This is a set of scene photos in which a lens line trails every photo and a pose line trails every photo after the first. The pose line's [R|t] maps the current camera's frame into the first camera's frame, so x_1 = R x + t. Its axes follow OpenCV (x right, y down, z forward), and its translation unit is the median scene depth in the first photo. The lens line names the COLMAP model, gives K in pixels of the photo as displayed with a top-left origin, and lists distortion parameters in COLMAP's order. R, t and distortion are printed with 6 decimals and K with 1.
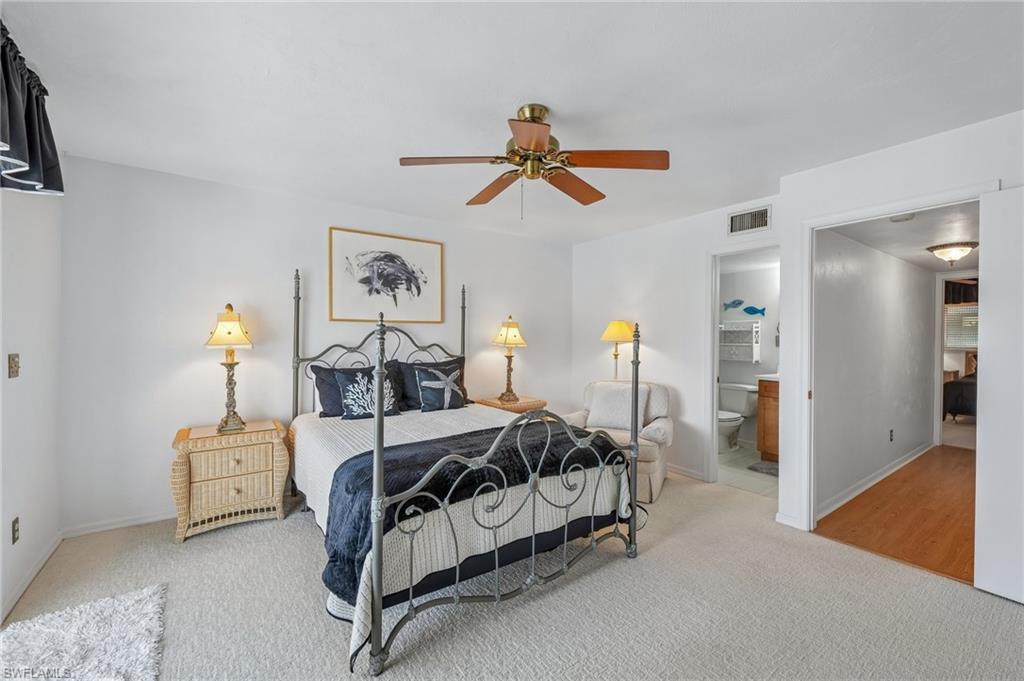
lens RADIAL K [[417.4, 0, 510.8], [0, 417.4, 342.5], [0, 0, 1]] dist [-0.003551, -0.000974]
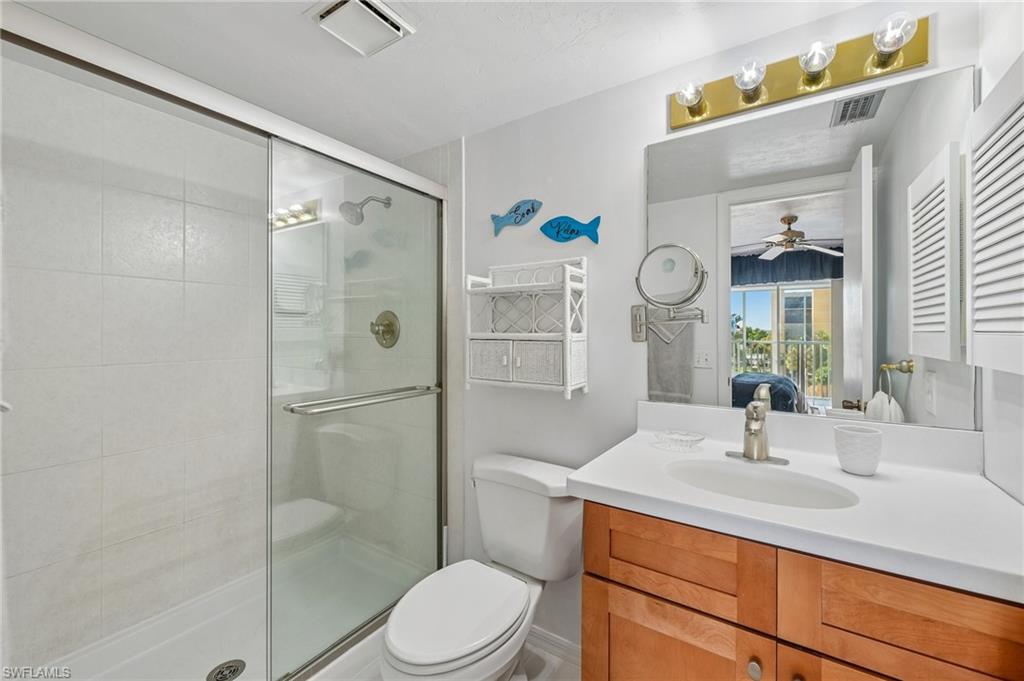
lens RADIAL K [[417.4, 0, 508.1], [0, 417.4, 336.4], [0, 0, 1]] dist [-0.003551, -0.000974]
pose [[0.933860, -0.011346, 0.357460, 0.426311], [0.007862, 0.999906, 0.011199, 0.001758], [-0.357554, -0.007648, 0.933861, 0.720276]]
